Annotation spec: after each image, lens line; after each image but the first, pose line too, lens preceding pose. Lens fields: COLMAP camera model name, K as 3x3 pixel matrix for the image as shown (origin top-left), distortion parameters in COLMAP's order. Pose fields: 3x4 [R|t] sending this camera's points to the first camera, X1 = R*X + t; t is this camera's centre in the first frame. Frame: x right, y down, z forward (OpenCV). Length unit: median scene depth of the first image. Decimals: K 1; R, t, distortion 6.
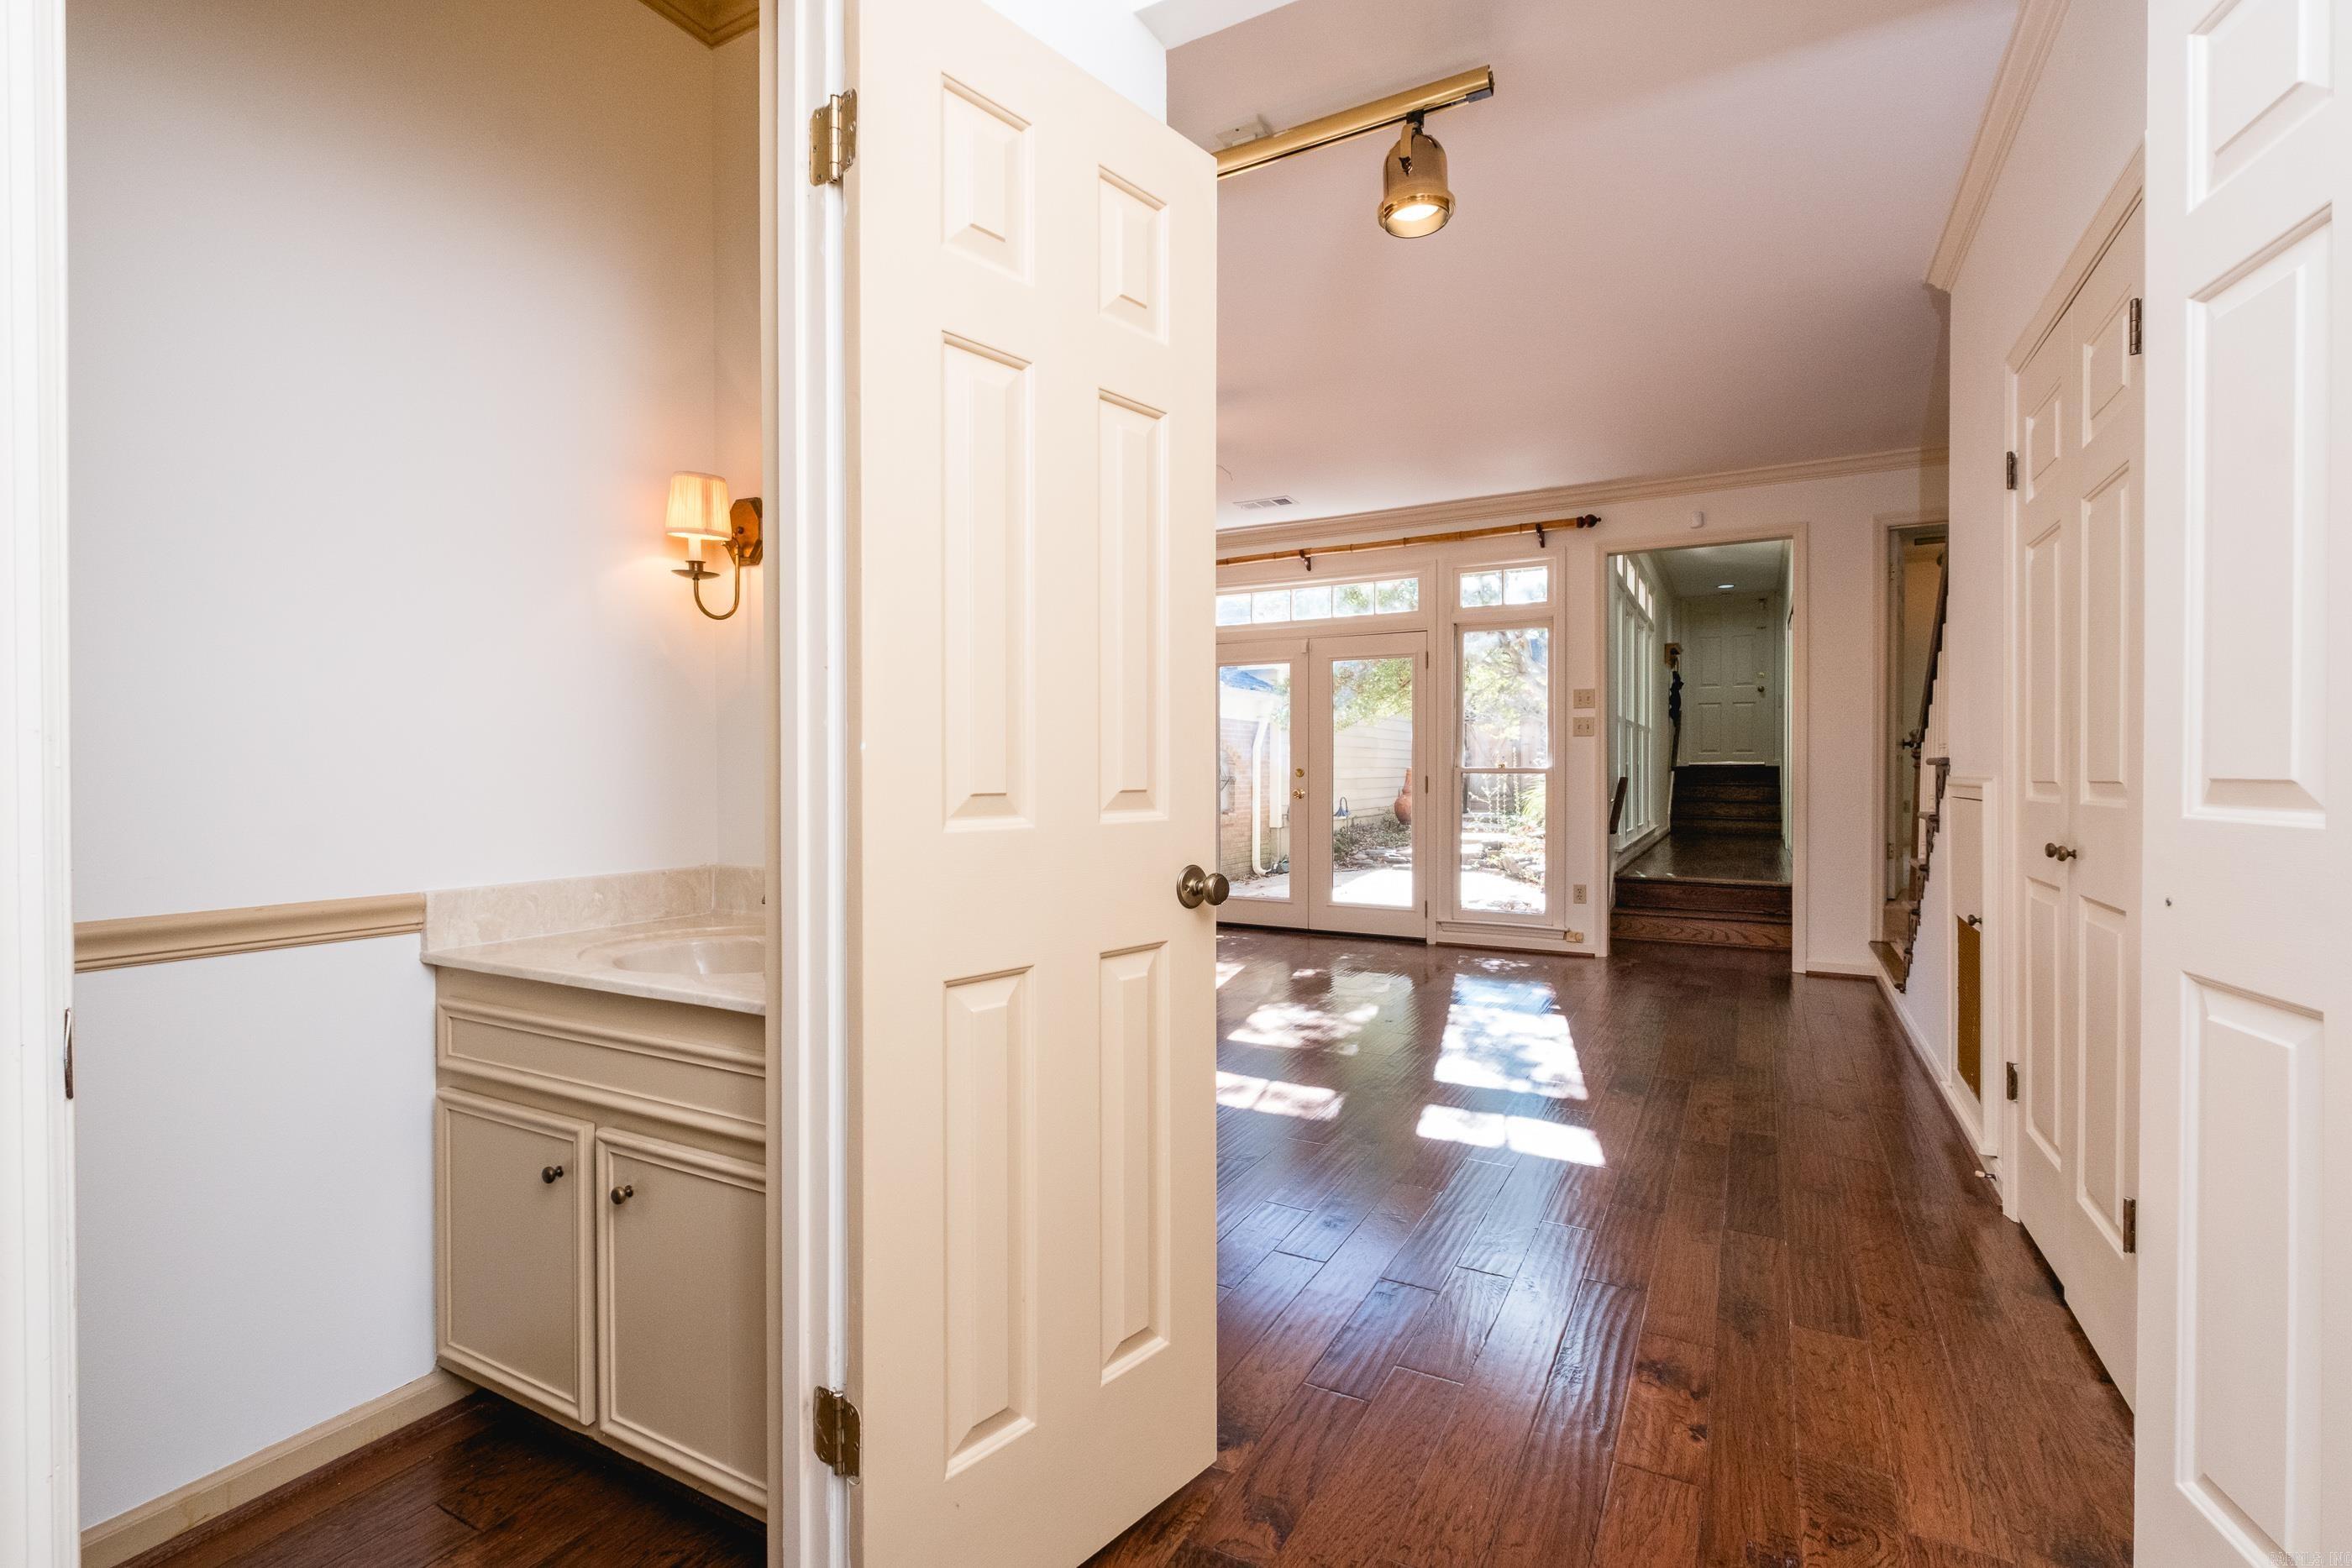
lens RADIAL K [[1010.2, 0, 1178.6], [0, 1010.2, 779.1], [0, 0, 1]] dist [0.023661, -0.000040]
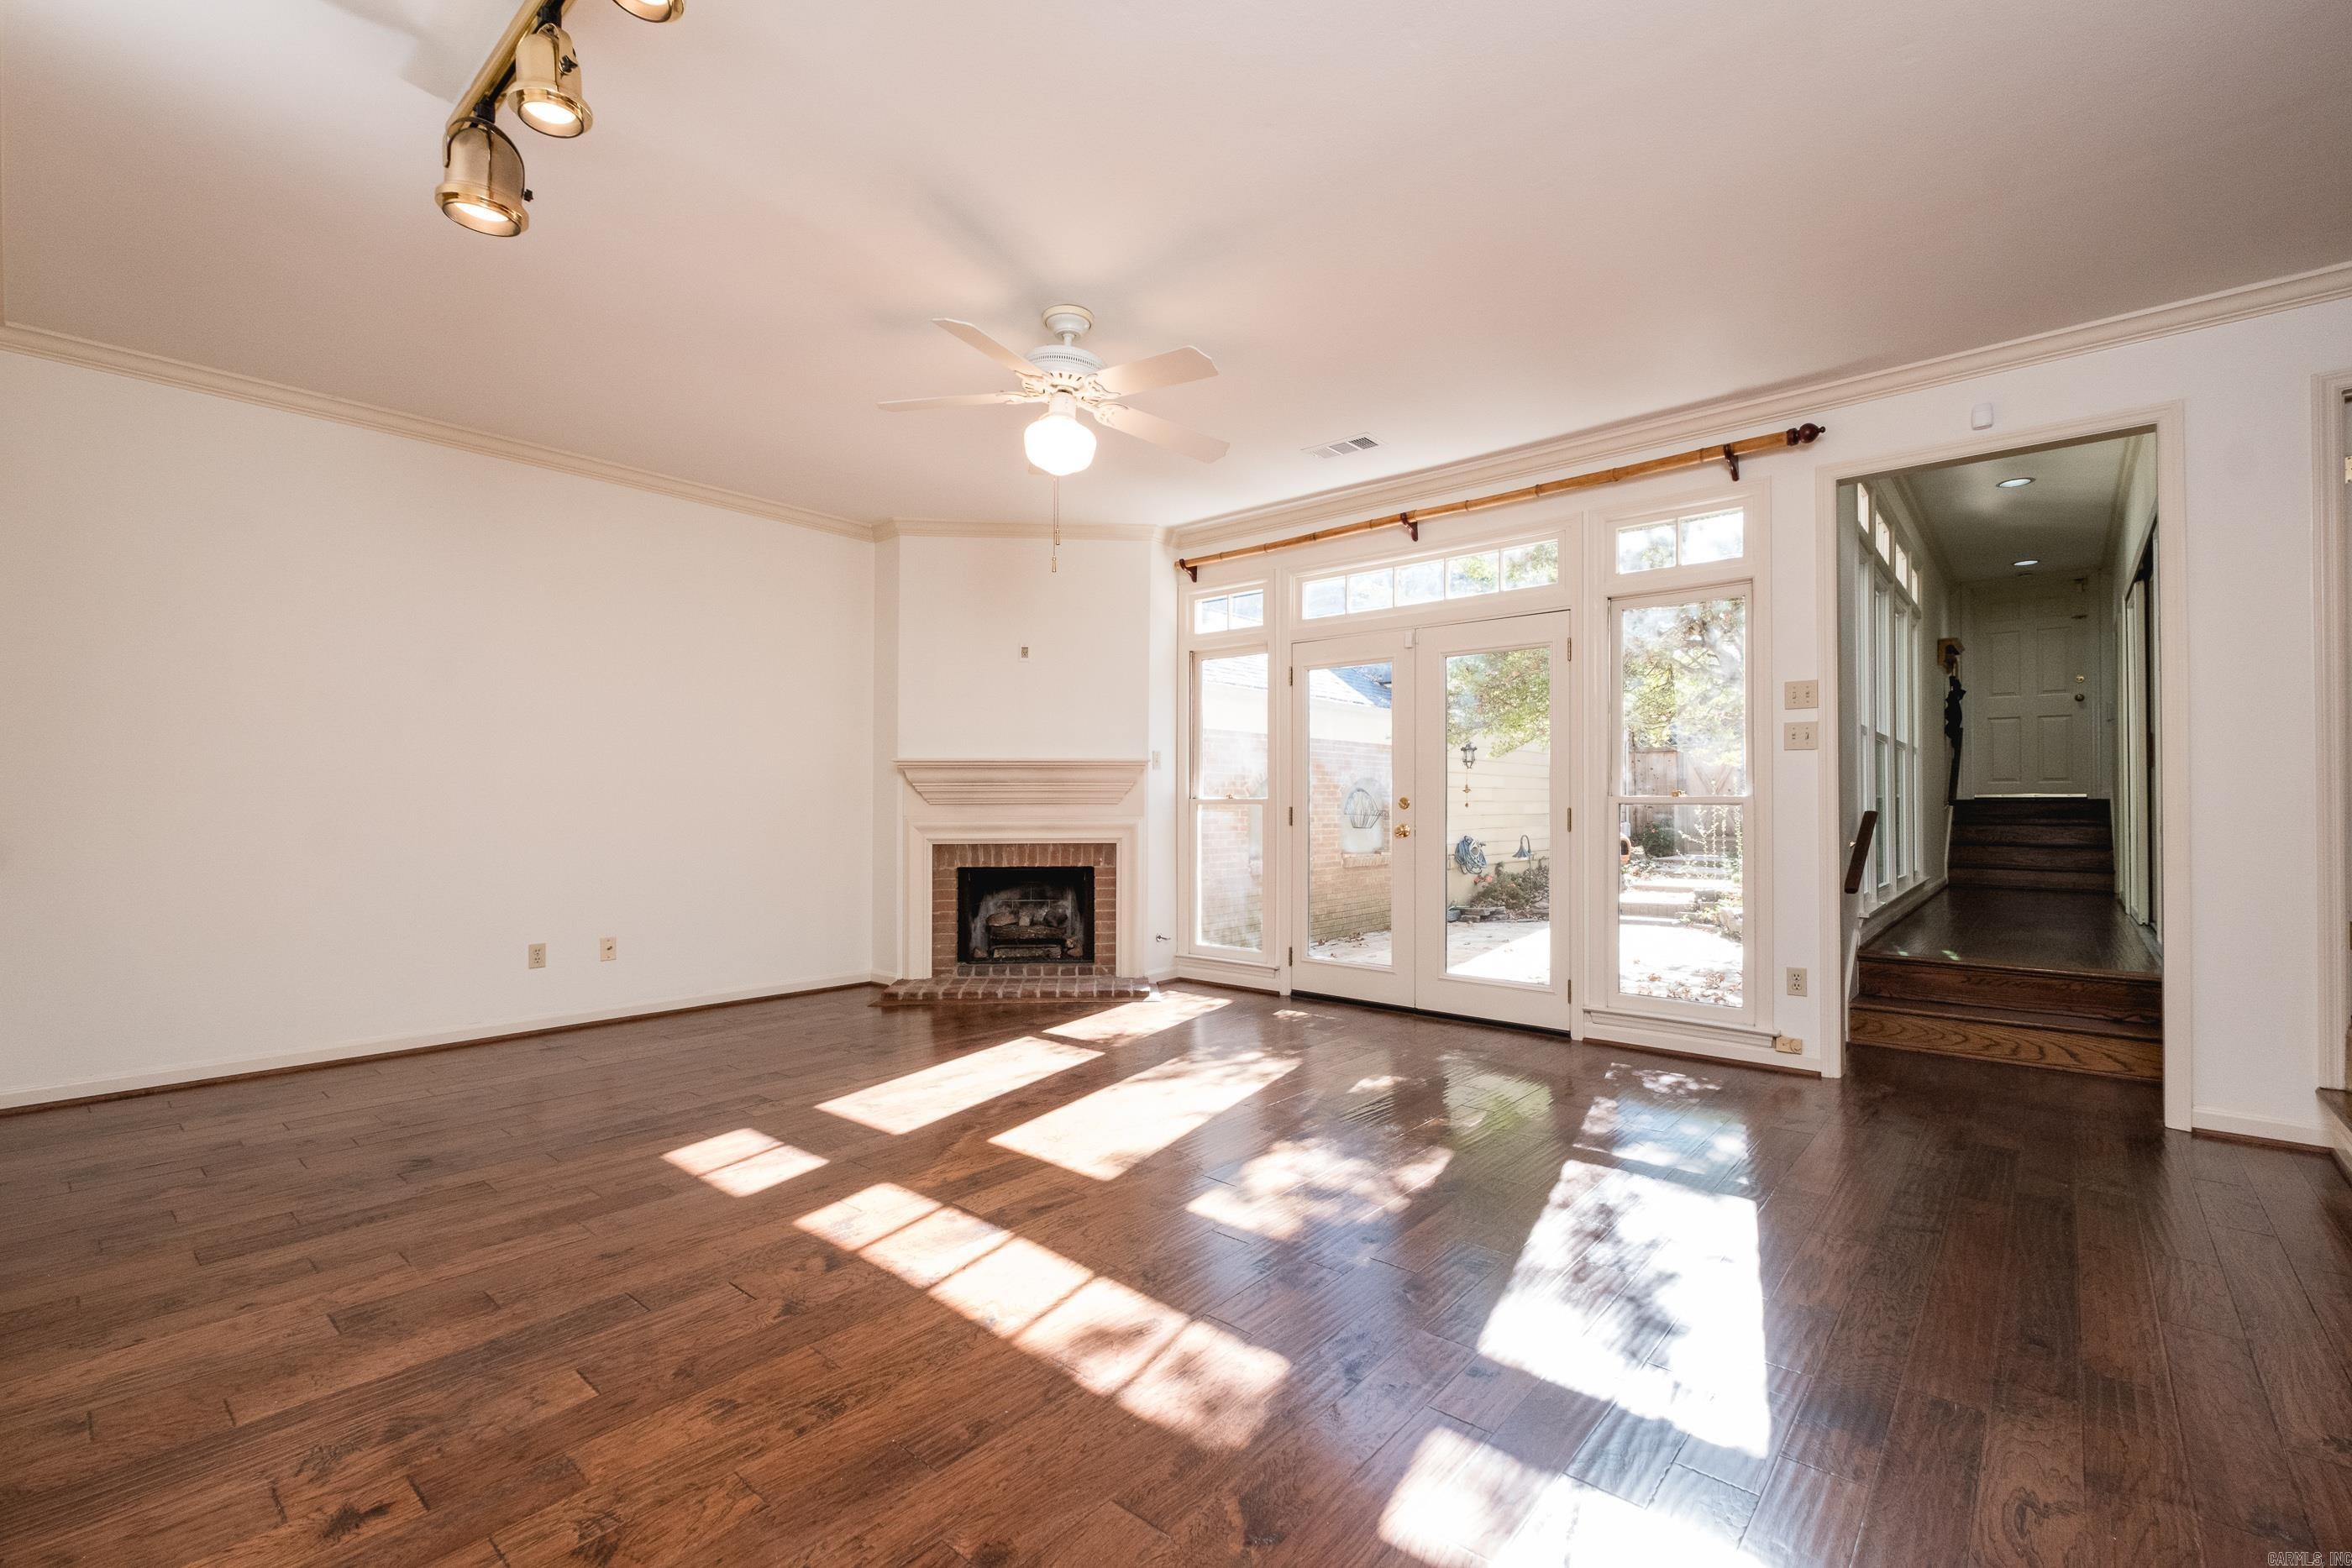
lens RADIAL K [[1005.7, 0, 1183.0], [0, 1005.7, 795.1], [0, 0, 1]] dist [-0.000879, -0.000525]
pose [[0.979838, 0.001252, -0.199789, 0.114201], [-0.005027, 0.999818, -0.018390, 0.001962], [0.199730, 0.019024, 0.979666, 0.229763]]
